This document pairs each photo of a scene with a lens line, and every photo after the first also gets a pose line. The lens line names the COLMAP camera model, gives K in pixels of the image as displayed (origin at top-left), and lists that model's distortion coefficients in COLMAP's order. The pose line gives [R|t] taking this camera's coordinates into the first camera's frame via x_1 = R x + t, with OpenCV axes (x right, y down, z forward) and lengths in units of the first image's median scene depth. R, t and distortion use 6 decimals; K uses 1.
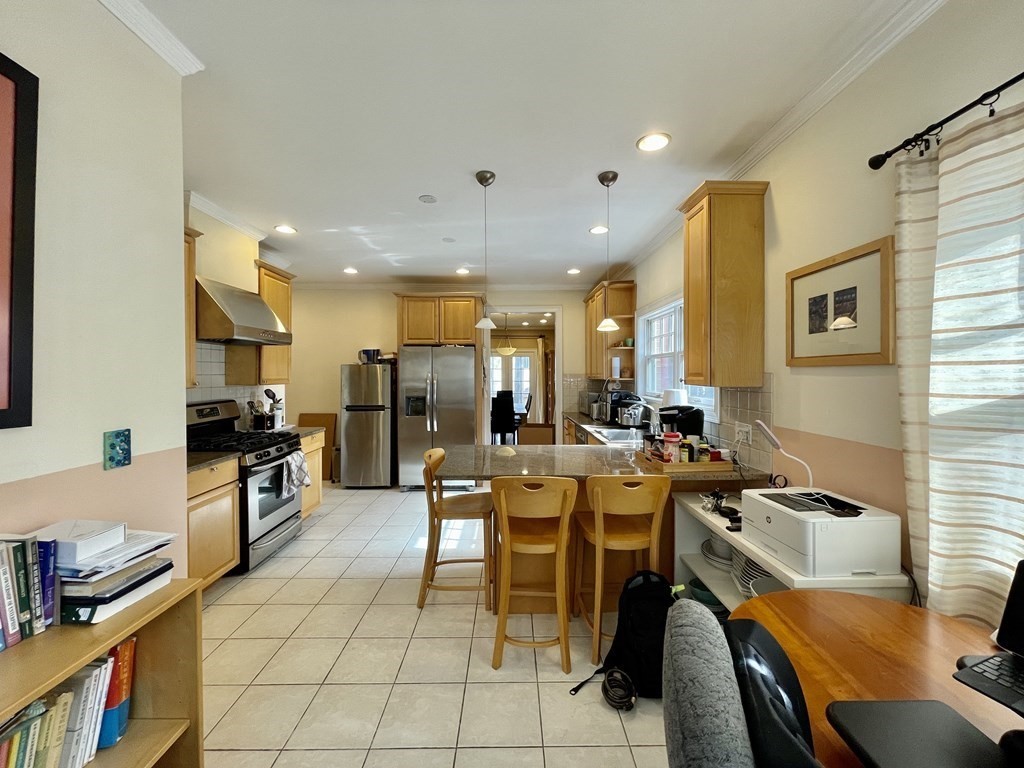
lens RADIAL K [[414.6, 0, 518.5], [0, 414.6, 368.8], [0, 0, 1]] dist [0.001062, -0.001050]
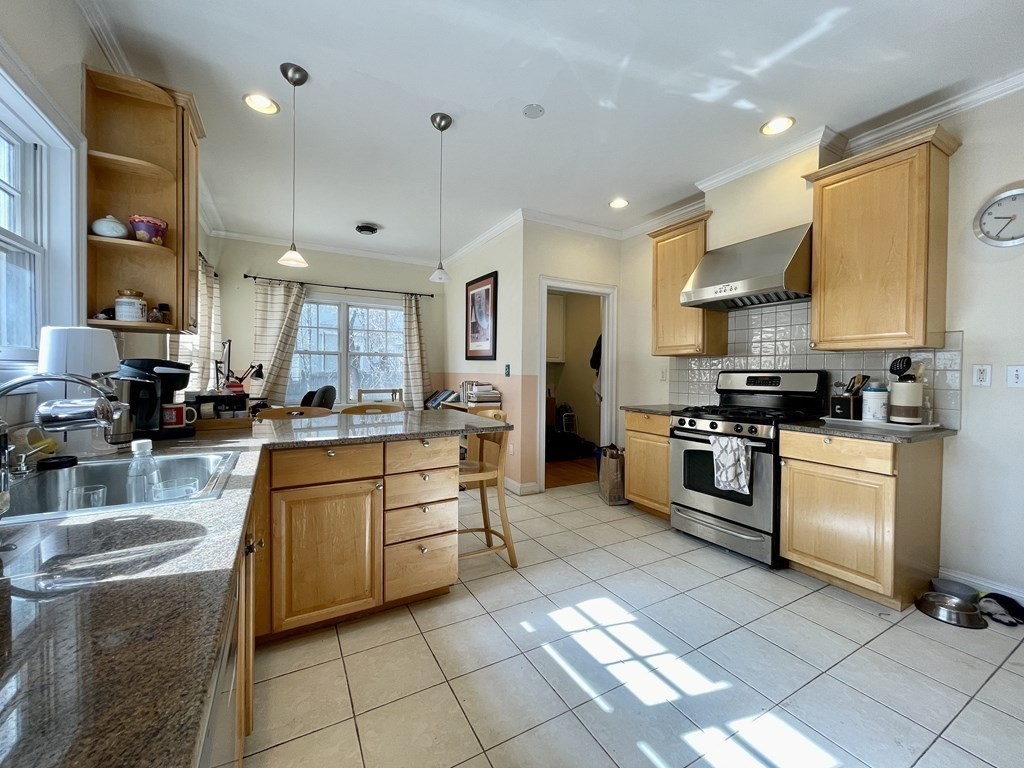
lens RADIAL K [[414.6, 0, 514.9], [0, 414.6, 378.3], [0, 0, 1]] dist [0.001062, -0.001050]
pose [[-0.877676, 0.001273, -0.479252, 0.320375], [-0.005687, 0.999898, 0.013070, 0.156471], [0.479220, 0.014197, -0.877580, 2.699367]]
